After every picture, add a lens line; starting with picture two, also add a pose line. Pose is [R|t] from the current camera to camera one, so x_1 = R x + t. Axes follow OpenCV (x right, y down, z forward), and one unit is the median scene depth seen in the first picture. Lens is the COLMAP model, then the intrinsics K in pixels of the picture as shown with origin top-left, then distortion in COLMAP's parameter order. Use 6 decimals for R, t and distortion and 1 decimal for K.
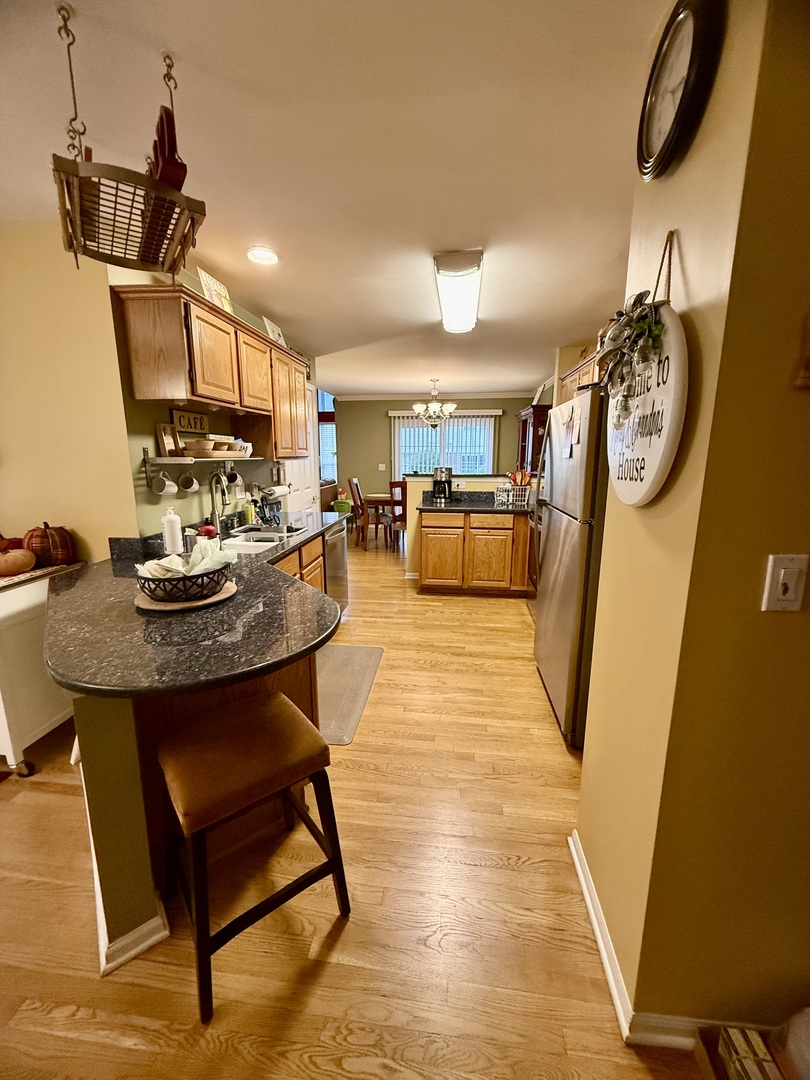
lens RADIAL K [[426.9, 0, 409.0], [0, 426.9, 535.1], [0, 0, 1]] dist [-0.012756, -0.000269]
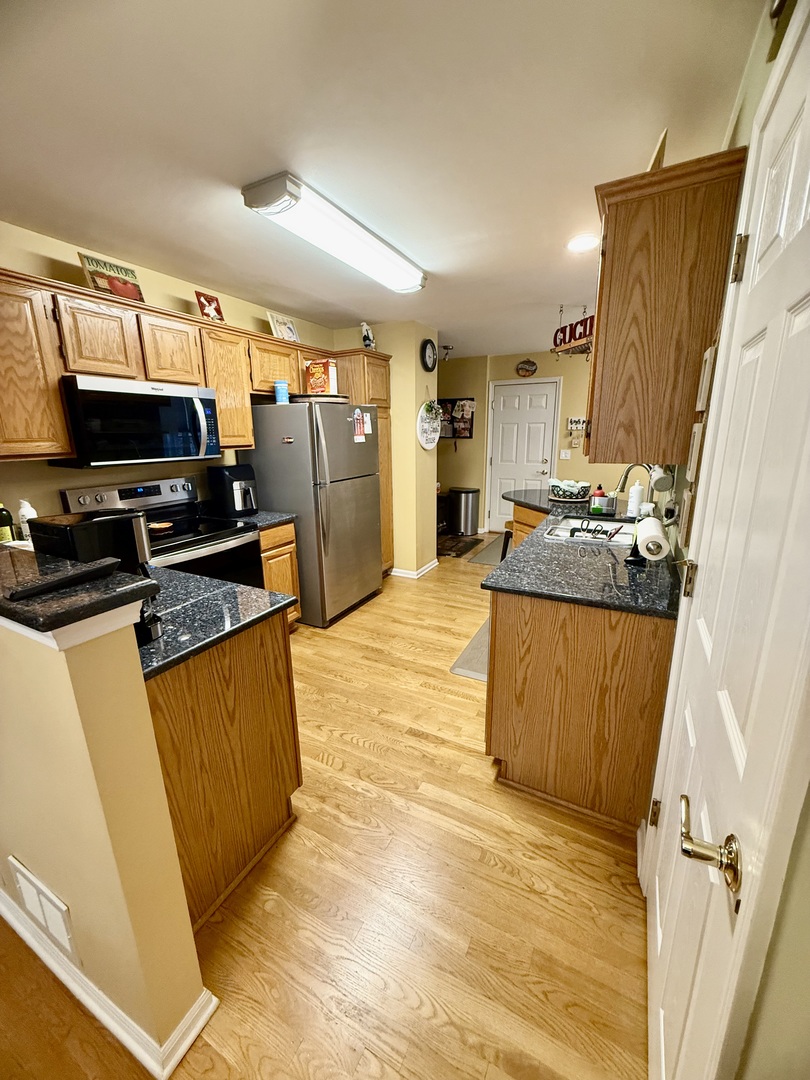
lens RADIAL K [[426.9, 0, 411.0], [0, 426.9, 542.0], [0, 0, 1]] dist [-0.012756, -0.000269]
pose [[-0.936752, -0.083570, 0.339870, -0.263359], [0.070356, 0.906288, 0.416763, -0.340128], [-0.342849, 0.414315, -0.843088, 1.679366]]
